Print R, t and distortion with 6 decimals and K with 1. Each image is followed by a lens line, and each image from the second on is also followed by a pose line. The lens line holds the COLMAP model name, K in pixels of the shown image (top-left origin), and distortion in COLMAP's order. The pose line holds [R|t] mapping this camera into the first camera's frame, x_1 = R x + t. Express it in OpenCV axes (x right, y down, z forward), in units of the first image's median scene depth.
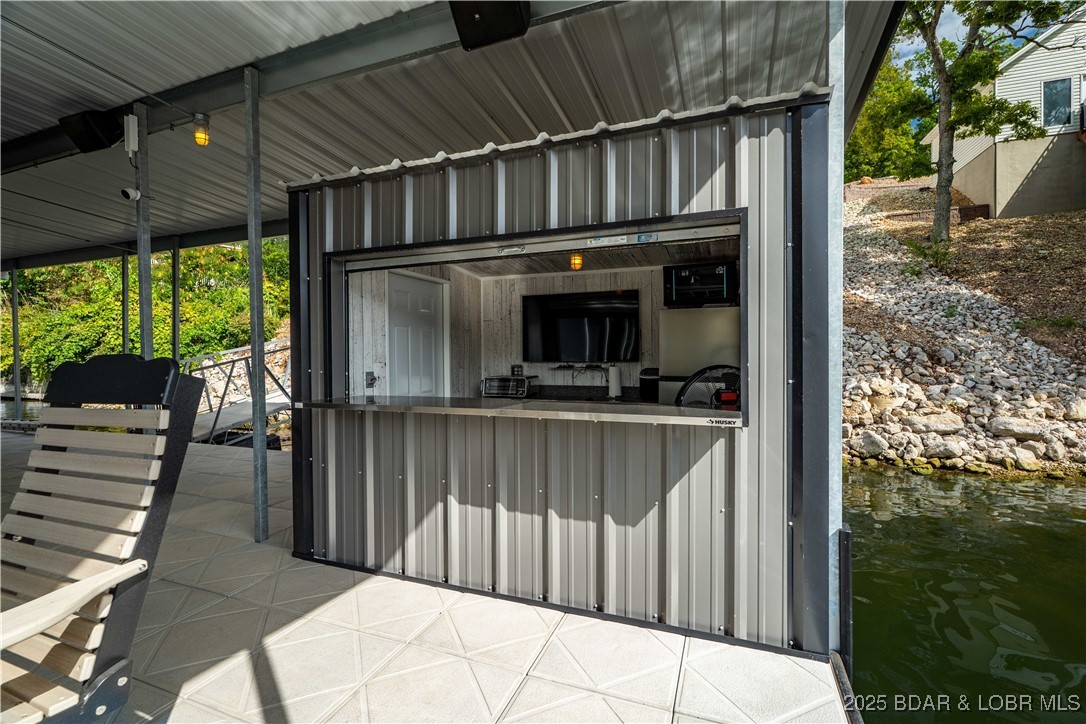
lens RADIAL K [[477.8, 0, 542.0], [0, 477.8, 362.3], [0, 0, 1]] dist [0.013896, -0.001308]
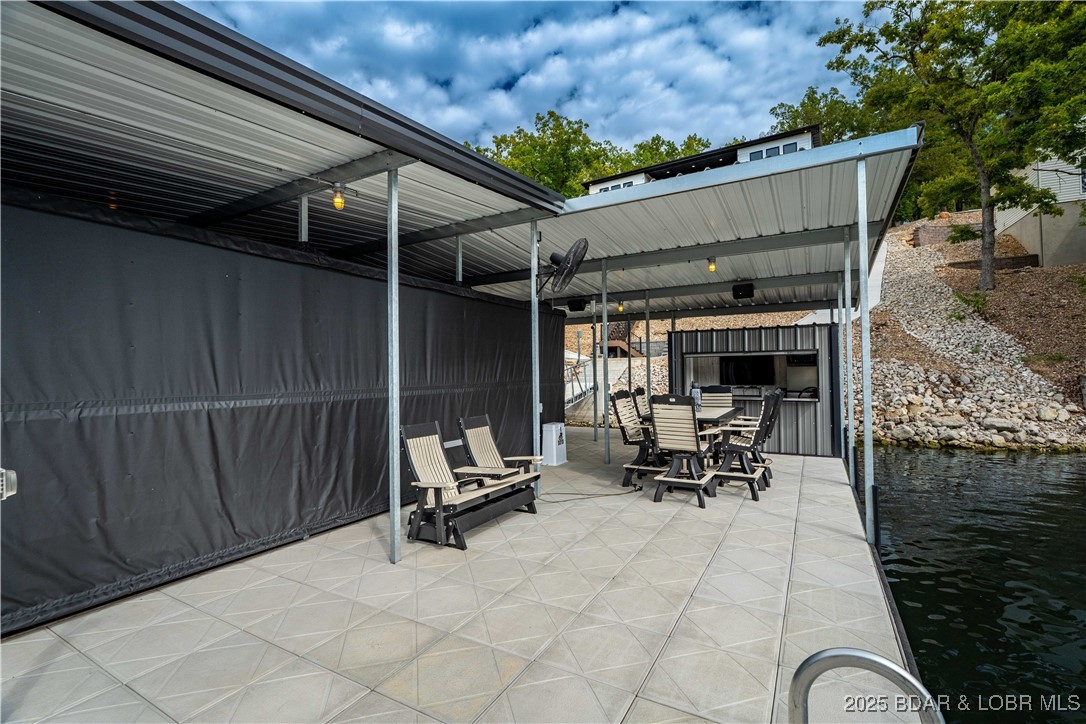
lens RADIAL K [[477.8, 0, 545.9], [0, 477.8, 364.0], [0, 0, 1]] dist [0.013896, -0.001308]
pose [[0.990982, -0.004897, -0.133908, -0.316761], [0.000067, 0.999350, -0.036055, -0.010772], [0.133998, 0.035720, 0.990338, -0.800507]]
